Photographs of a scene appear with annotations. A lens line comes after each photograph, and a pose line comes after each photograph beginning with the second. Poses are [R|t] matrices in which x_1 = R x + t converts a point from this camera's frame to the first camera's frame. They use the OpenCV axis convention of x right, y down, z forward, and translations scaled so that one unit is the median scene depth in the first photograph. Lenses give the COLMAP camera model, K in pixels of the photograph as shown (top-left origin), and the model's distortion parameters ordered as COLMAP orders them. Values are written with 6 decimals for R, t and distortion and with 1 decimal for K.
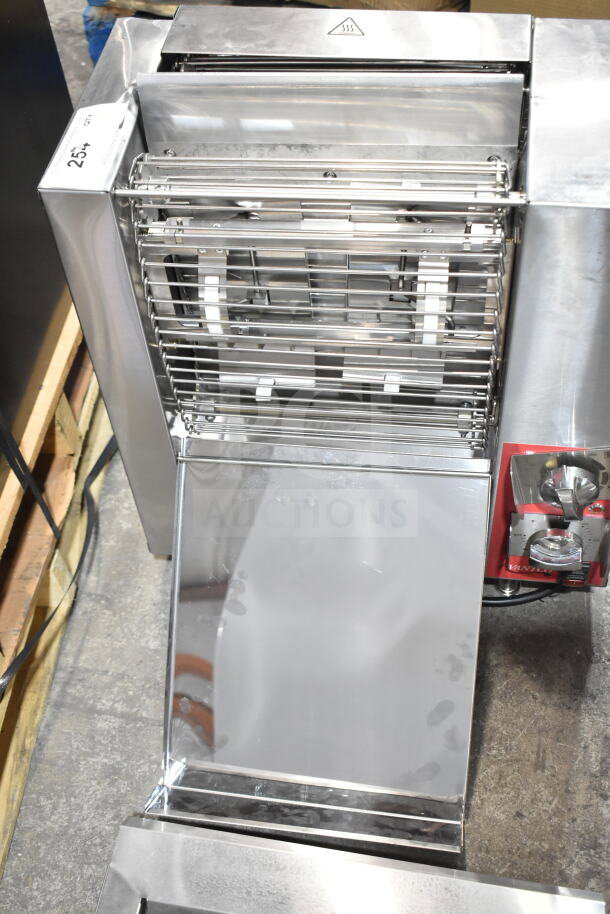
lens RADIAL K [[1058.3, 0, 299.9], [0, 1058.3, 454.7], [0, 0, 1]] dist [-0.031043, 0.000000]
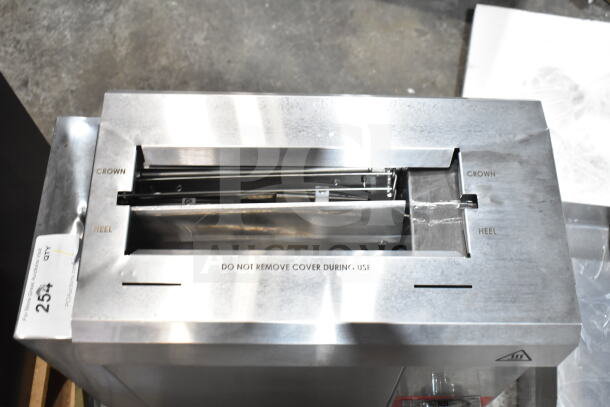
lens RADIAL K [[706.3, 0, 304.6], [0, 706.3, 203.6], [0, 0, 1]] dist [-0.031043, 0.000000]
pose [[0.989407, -0.105215, 0.100018, 0.012746], [0.084705, 0.977958, 0.190847, -0.470067], [-0.117894, -0.180353, 0.976511, 0.188179]]
